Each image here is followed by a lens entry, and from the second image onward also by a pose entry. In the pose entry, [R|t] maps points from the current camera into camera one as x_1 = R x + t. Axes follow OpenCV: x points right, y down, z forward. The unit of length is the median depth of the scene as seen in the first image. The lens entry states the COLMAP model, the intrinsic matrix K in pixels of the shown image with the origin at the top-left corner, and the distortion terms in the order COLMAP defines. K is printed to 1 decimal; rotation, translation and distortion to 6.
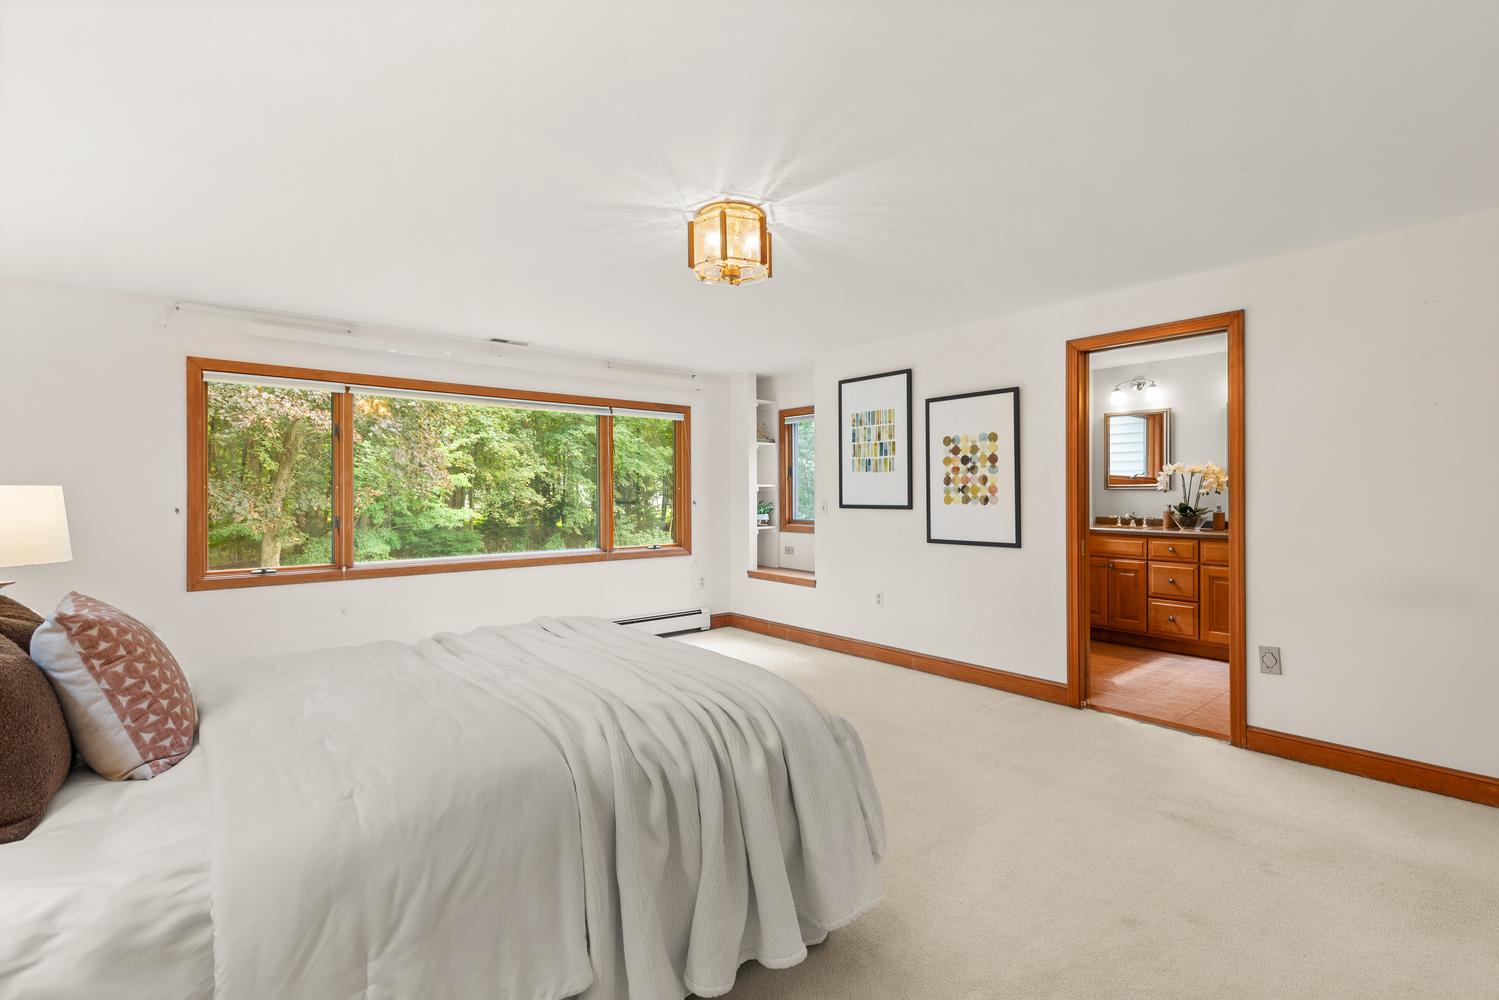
lens RADIAL K [[685.3, 0, 752.7], [0, 685.3, 491.4], [0, 0, 1]] dist [0.002049, 0.000185]
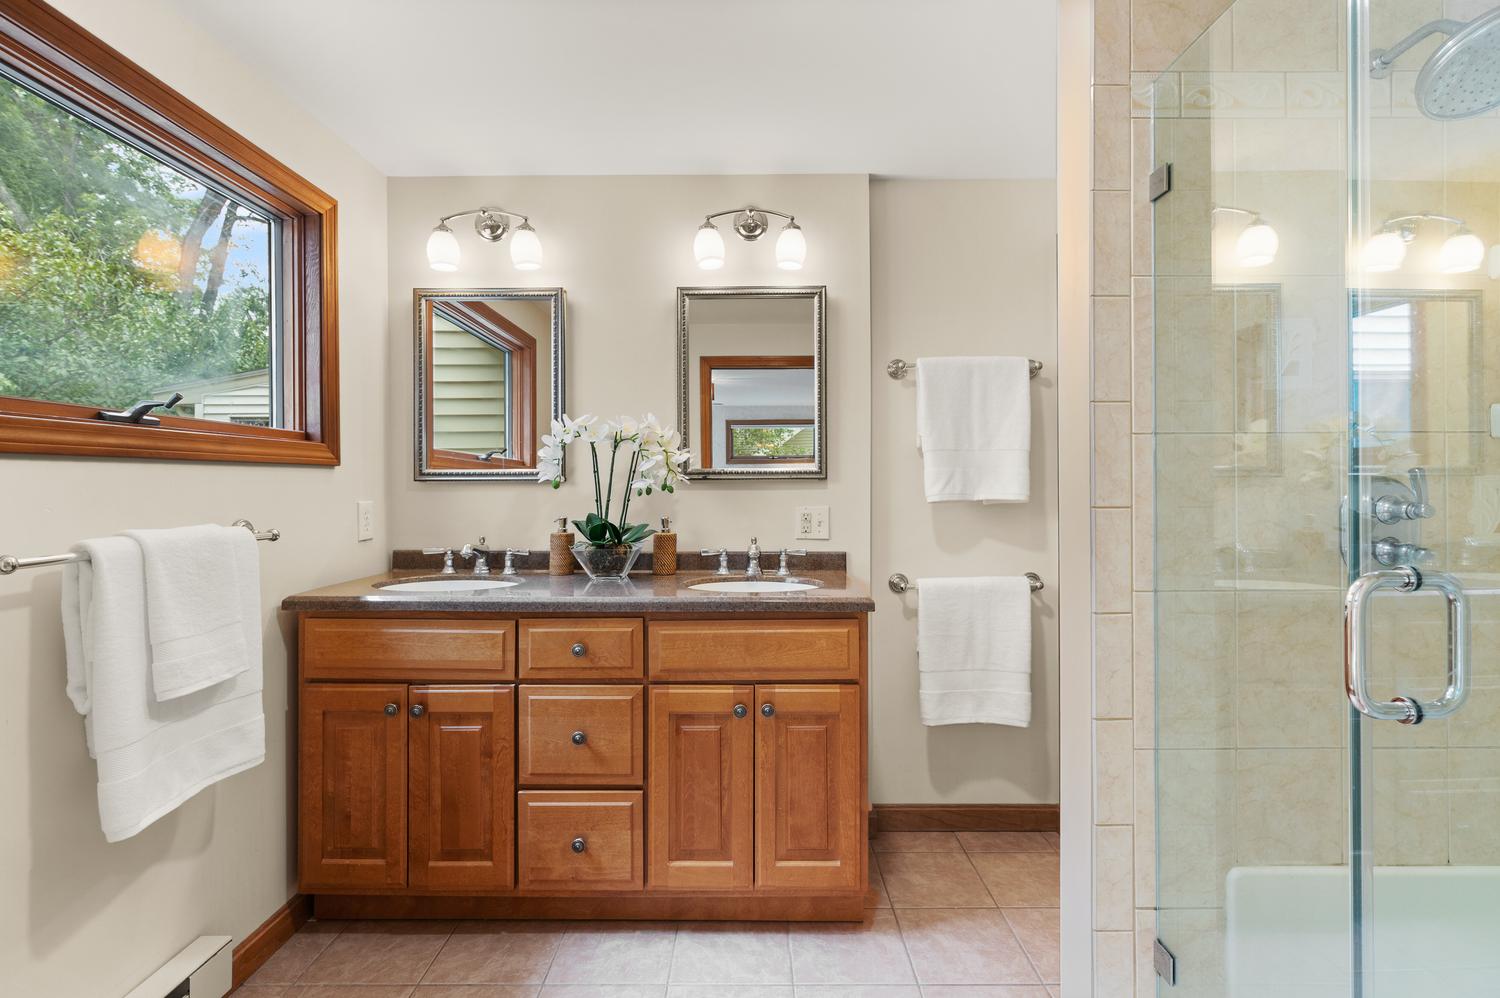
lens RADIAL K [[685.8, 0, 753.2], [0, 685.8, 490.4], [0, 0, 1]] dist [0.002049, 0.000185]
pose [[0.647852, -0.004225, 0.761755, 0.381900], [-0.000089, 0.999984, 0.005622, 0.000437], [-0.761766, -0.003710, 0.647841, 0.671563]]
